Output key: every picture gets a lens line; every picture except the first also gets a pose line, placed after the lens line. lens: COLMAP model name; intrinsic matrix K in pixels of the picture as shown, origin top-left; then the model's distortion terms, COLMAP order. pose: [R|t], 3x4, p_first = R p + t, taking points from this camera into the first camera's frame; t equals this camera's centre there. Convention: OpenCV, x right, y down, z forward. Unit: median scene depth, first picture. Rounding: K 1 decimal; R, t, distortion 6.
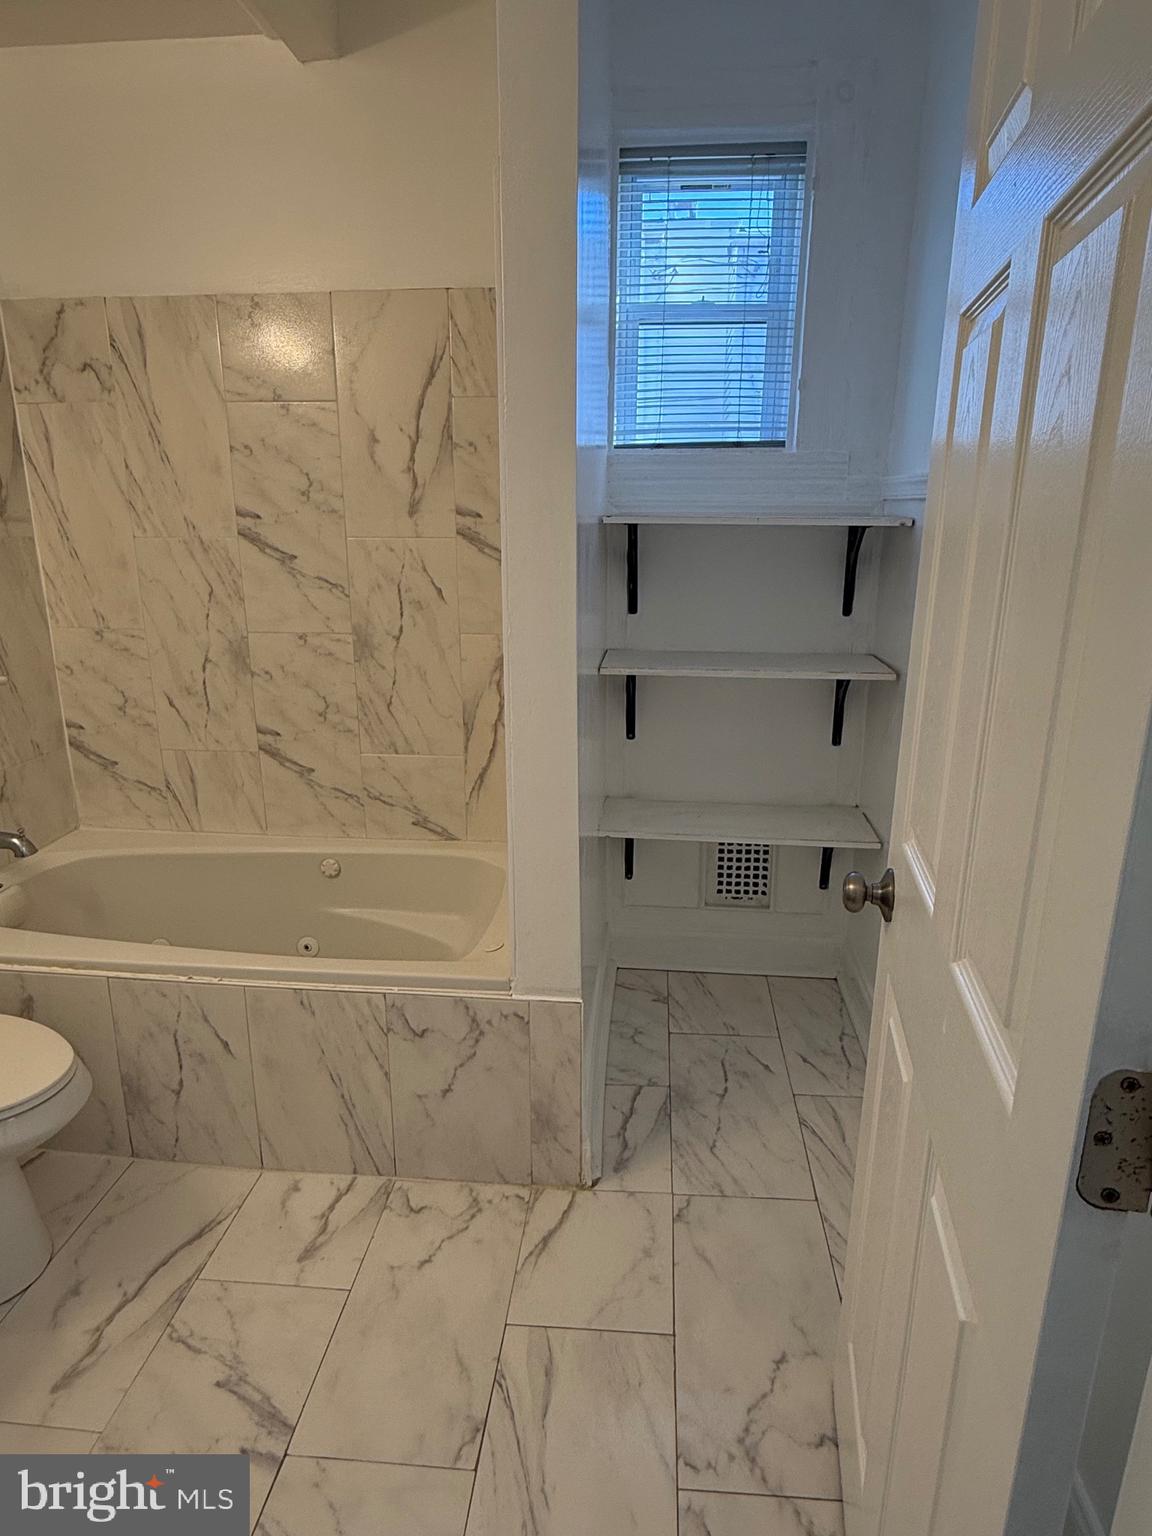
lens RADIAL K [[896.4, 0, 576.0], [0, 896.4, 768.0], [0, 0, 1]] dist [-0.001858, -0.000195]
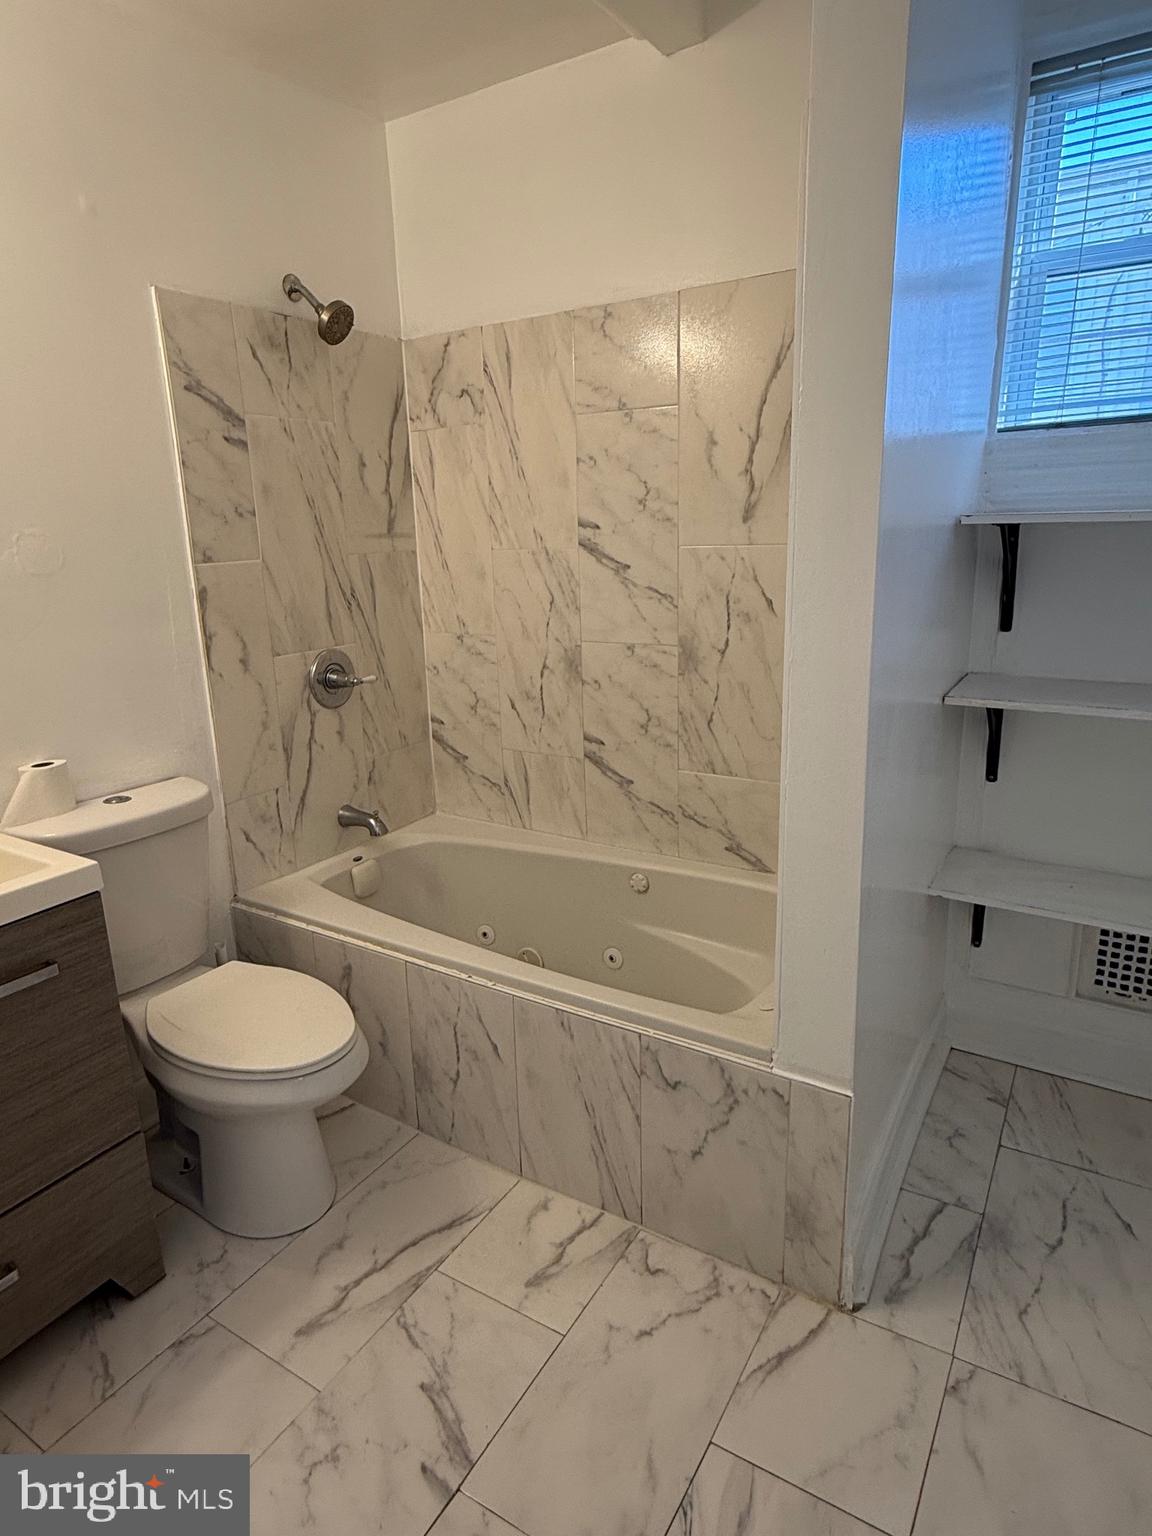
lens RADIAL K [[892.9, 0, 579.6], [0, 892.9, 766.5], [0, 0, 1]] dist [-0.000148, -0.001344]
pose [[0.894133, 0.090270, -0.438609, 0.093089], [-0.089266, 0.995743, 0.022958, -0.035280], [0.438814, 0.018625, 0.898385, 0.099803]]
